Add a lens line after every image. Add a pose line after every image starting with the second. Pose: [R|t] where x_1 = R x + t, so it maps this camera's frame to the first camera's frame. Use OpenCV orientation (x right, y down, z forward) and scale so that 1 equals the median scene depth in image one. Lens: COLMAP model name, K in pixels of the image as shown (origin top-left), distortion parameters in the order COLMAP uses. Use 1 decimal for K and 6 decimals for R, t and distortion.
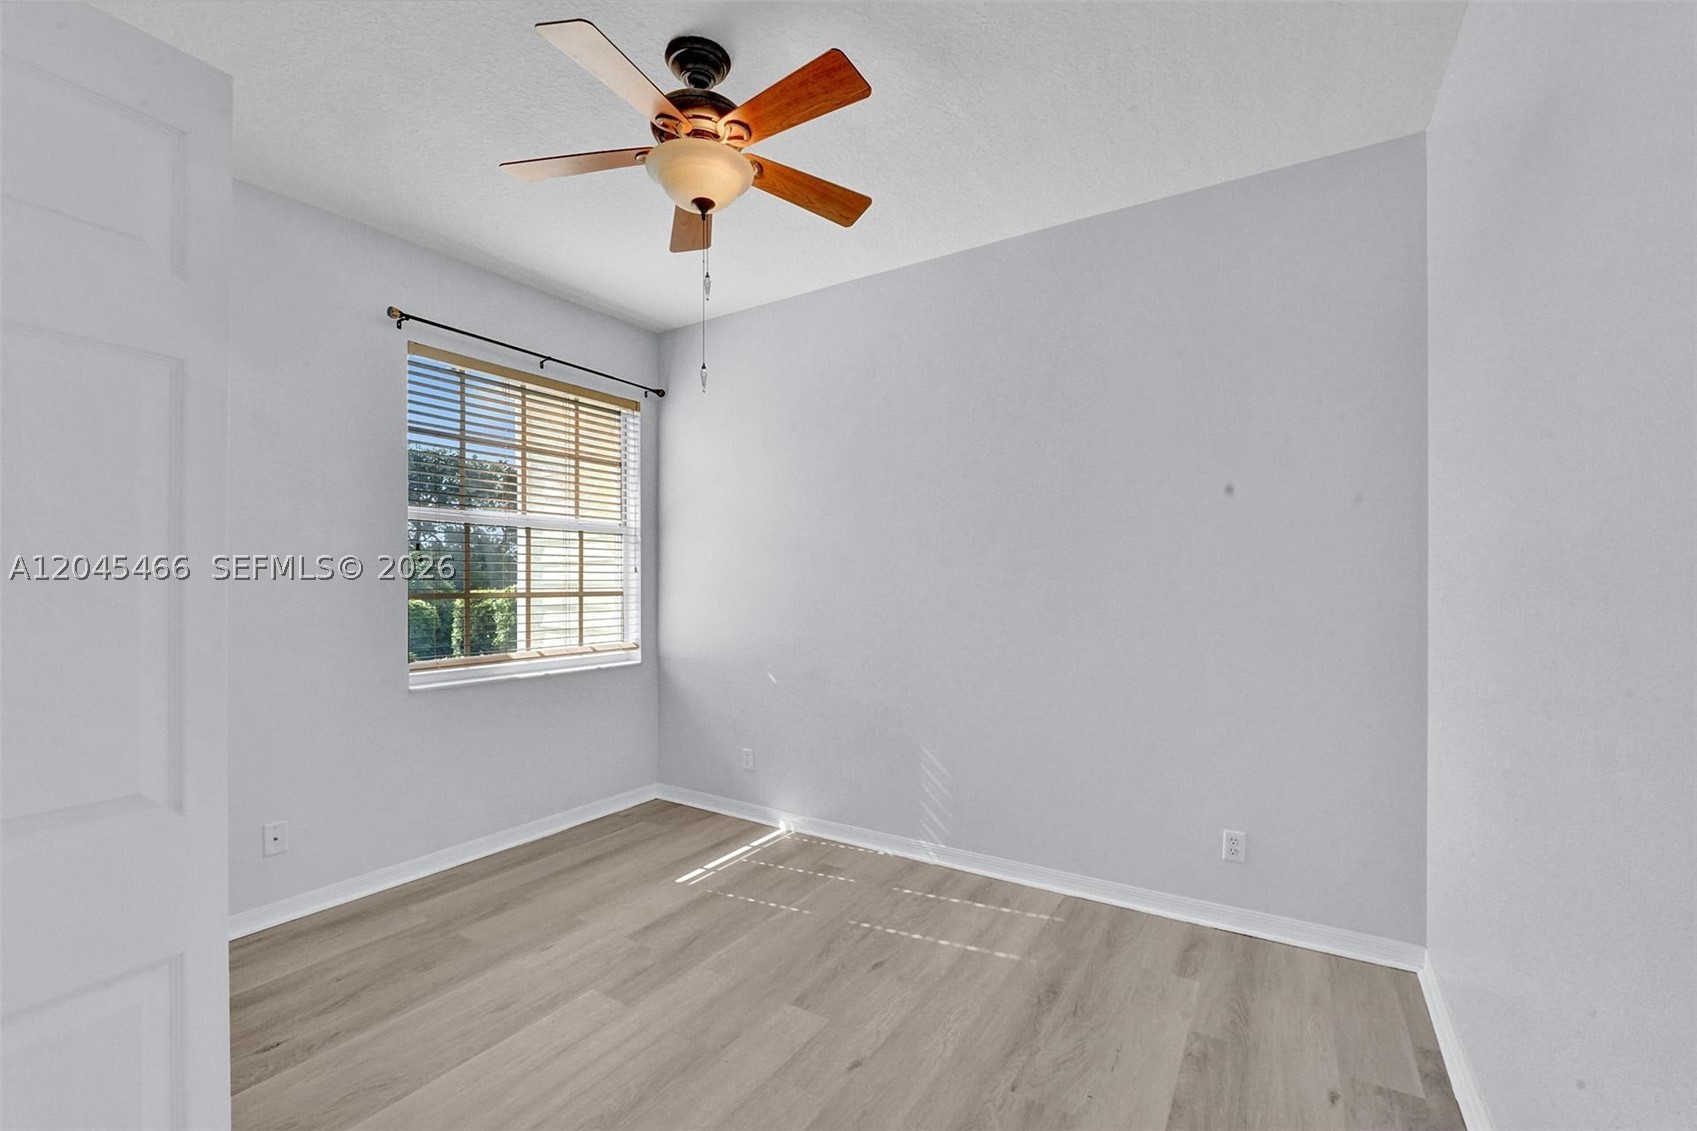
lens RADIAL K [[697.2, 0, 852.0], [0, 697.2, 572.8], [0, 0, 1]] dist [-0.022102, 0.000862]
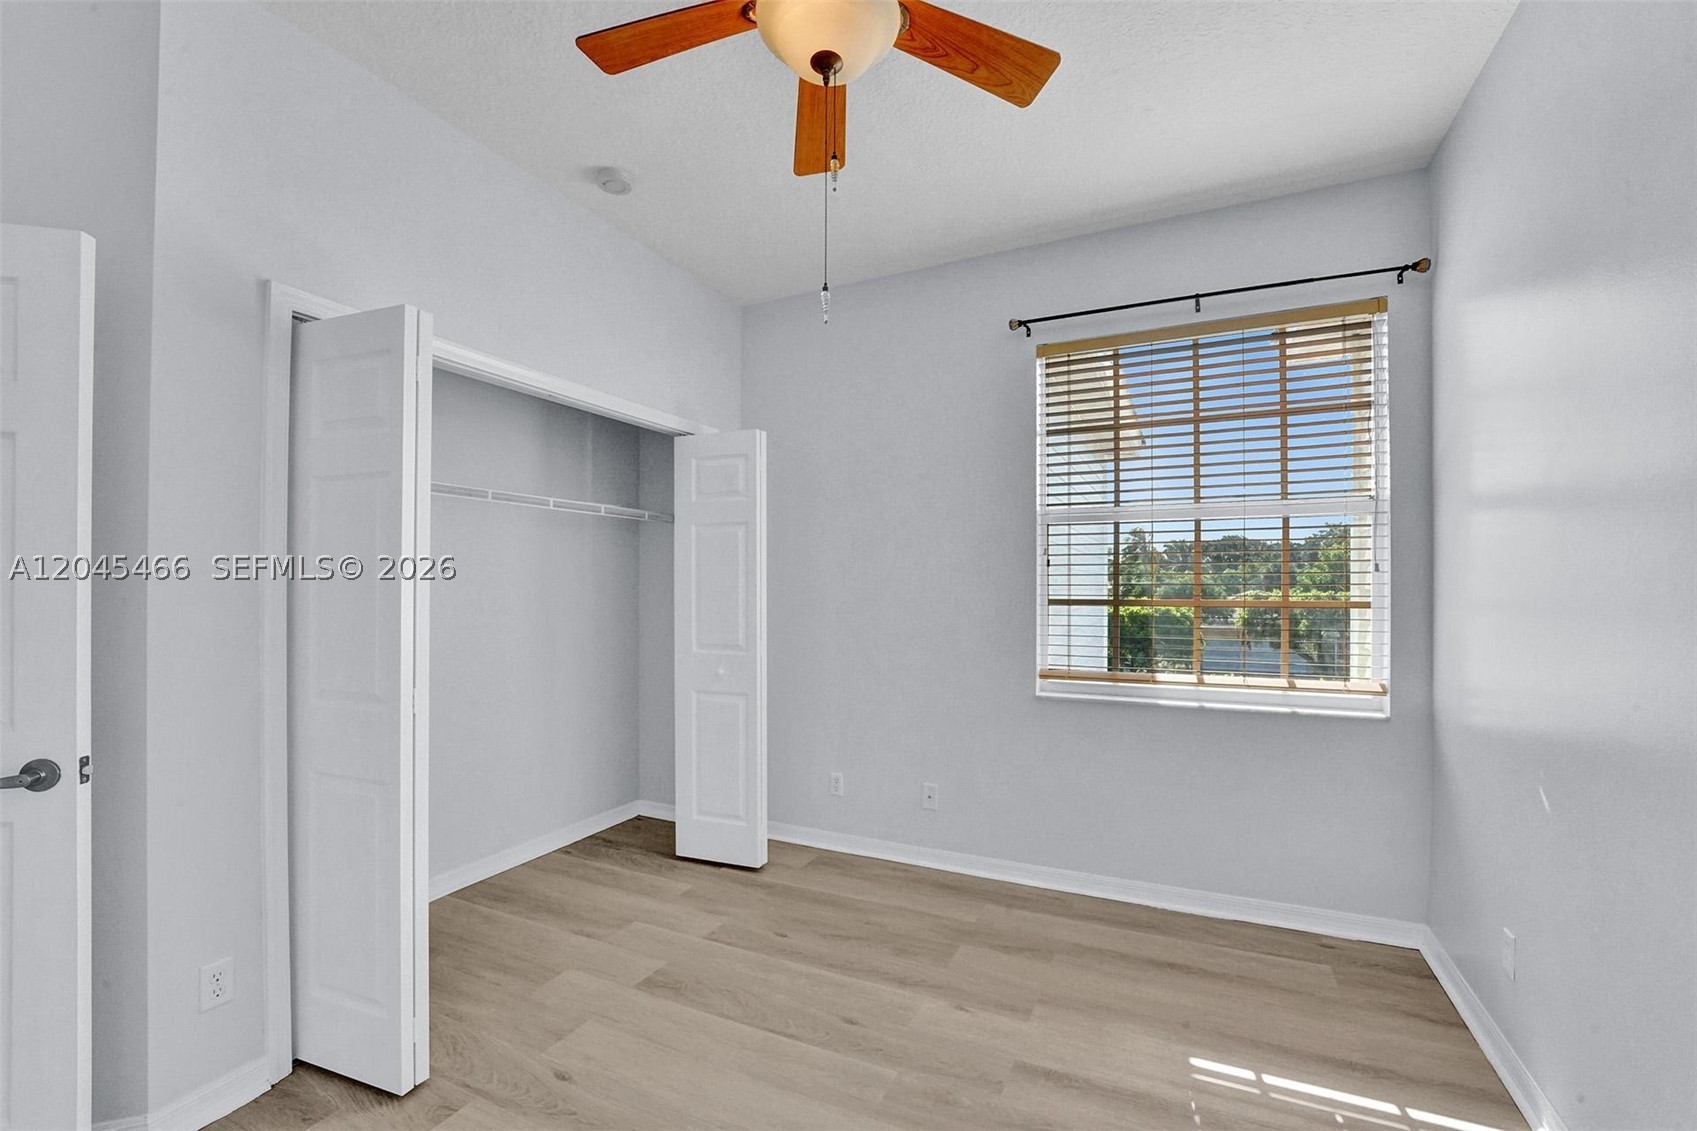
lens RADIAL K [[702.4, 0, 854.0], [0, 702.4, 588.0], [0, 0, 1]] dist [-0.022765, 0.000042]
pose [[0.127815, 0.002671, -0.991794, 0.314854], [0.014086, 0.999891, 0.004508, 0.005546], [0.991698, -0.014547, 0.127764, 0.583133]]
